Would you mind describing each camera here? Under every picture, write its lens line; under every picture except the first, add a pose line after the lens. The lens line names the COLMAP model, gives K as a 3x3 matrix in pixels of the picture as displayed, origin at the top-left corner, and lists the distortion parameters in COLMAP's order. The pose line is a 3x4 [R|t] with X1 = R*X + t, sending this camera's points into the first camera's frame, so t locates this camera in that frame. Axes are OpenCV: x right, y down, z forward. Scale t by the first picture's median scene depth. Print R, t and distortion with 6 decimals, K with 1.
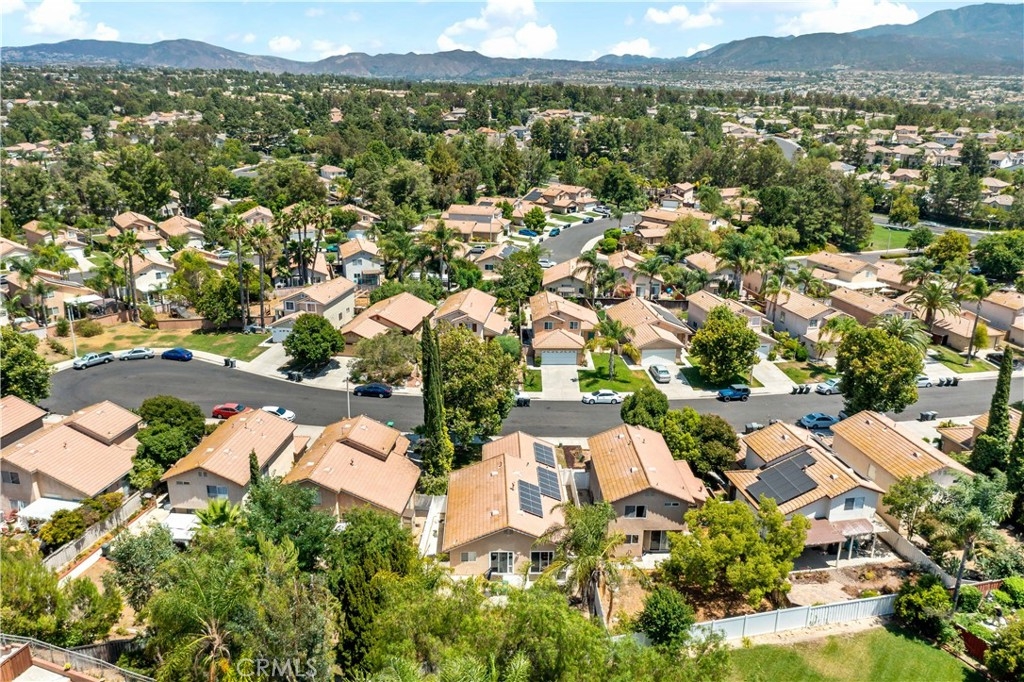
lens RADIAL K [[819.1, 0, 512.8], [0, 819.1, 340.5], [0, 0, 1]] dist [-0.011070, -0.004395]
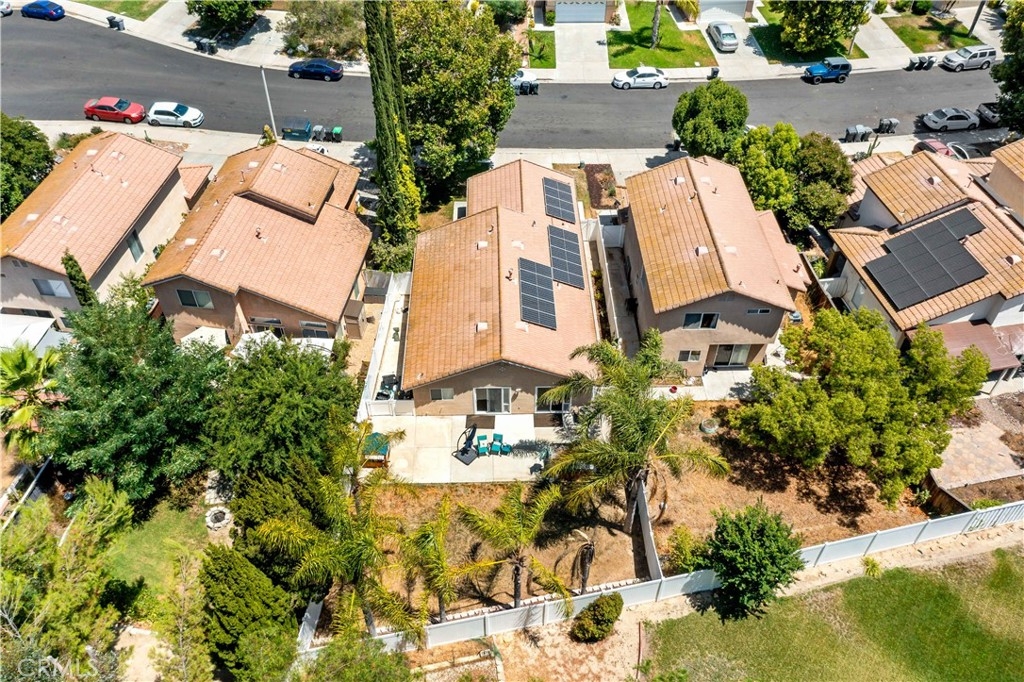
lens RADIAL K [[819.1, 0, 507.9], [0, 819.1, 343.2], [0, 0, 1]] dist [-0.011070, -0.004395]
pose [[0.999908, 0.003081, -0.013187, 0.006109], [0.003090, 0.896165, 0.443711, -0.052571], [0.013185, -0.443711, 0.896073, 0.357725]]
